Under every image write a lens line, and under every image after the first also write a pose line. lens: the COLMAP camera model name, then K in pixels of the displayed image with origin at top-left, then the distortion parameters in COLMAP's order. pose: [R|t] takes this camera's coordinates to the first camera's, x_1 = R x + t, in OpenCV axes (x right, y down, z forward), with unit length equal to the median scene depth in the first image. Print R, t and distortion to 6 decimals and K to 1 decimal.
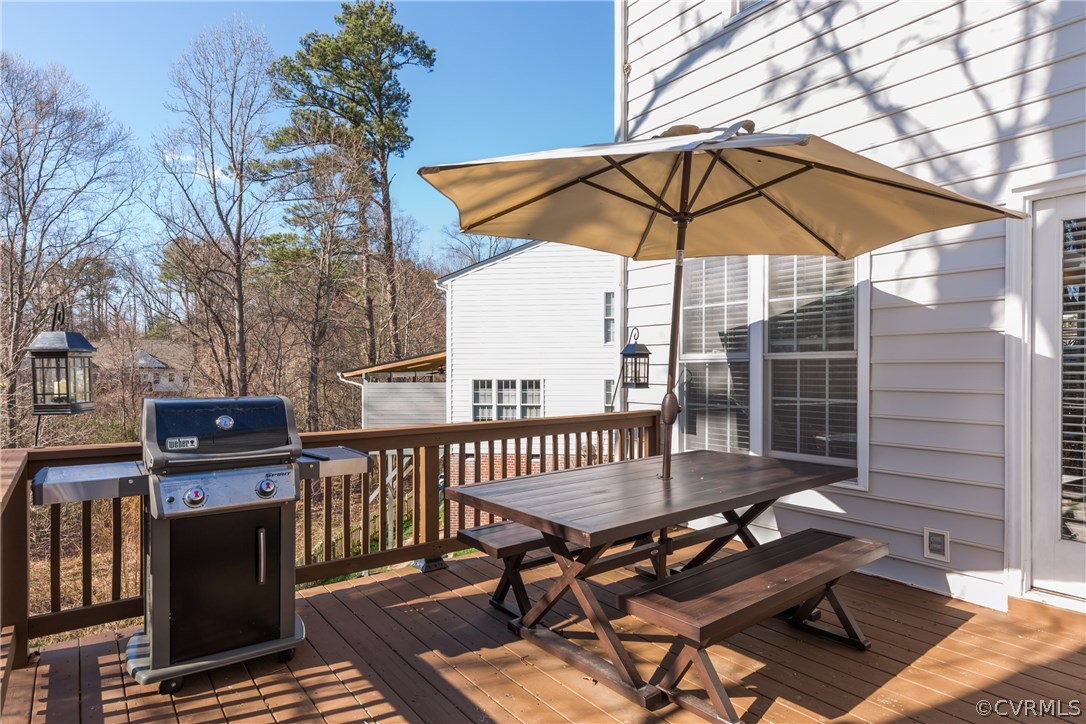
lens RADIAL K [[610.7, 0, 541.7], [0, 610.7, 366.3], [0, 0, 1]] dist [0.008781, 0.001349]
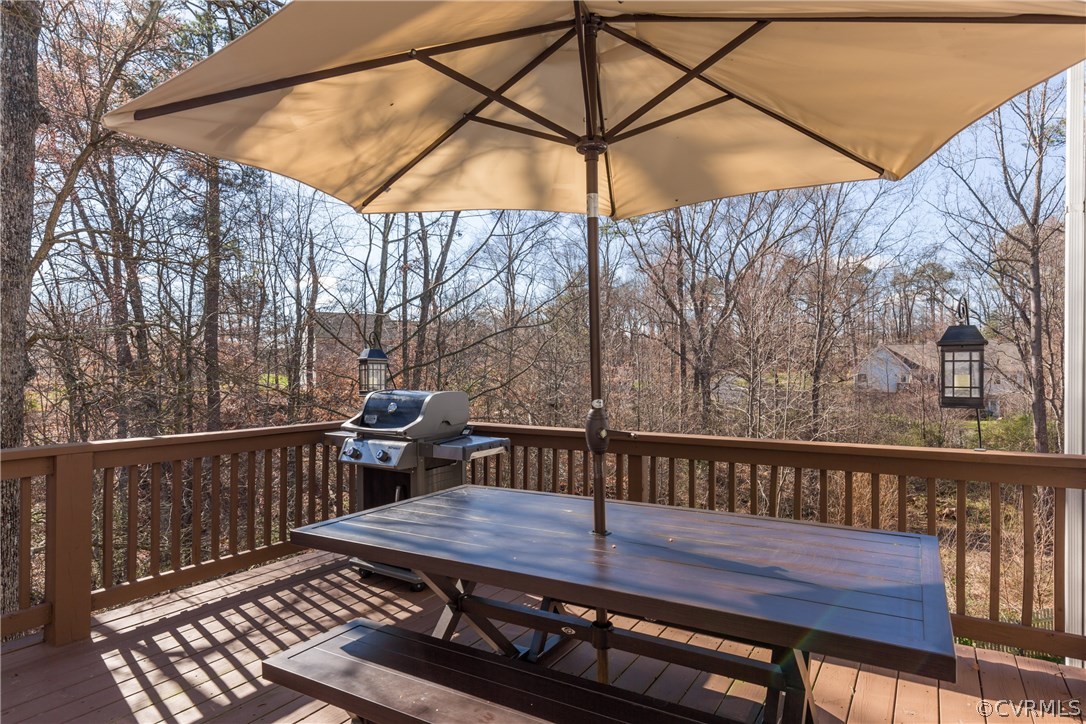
lens RADIAL K [[610.7, 0, 541.8], [0, 610.7, 364.2], [0, 0, 1]] dist [0.008781, 0.001349]
pose [[0.345053, -0.008188, -0.938547, 0.939506], [0.002843, 0.999966, -0.007679, 0.000418], [0.938579, -0.000019, 0.345065, 0.817460]]
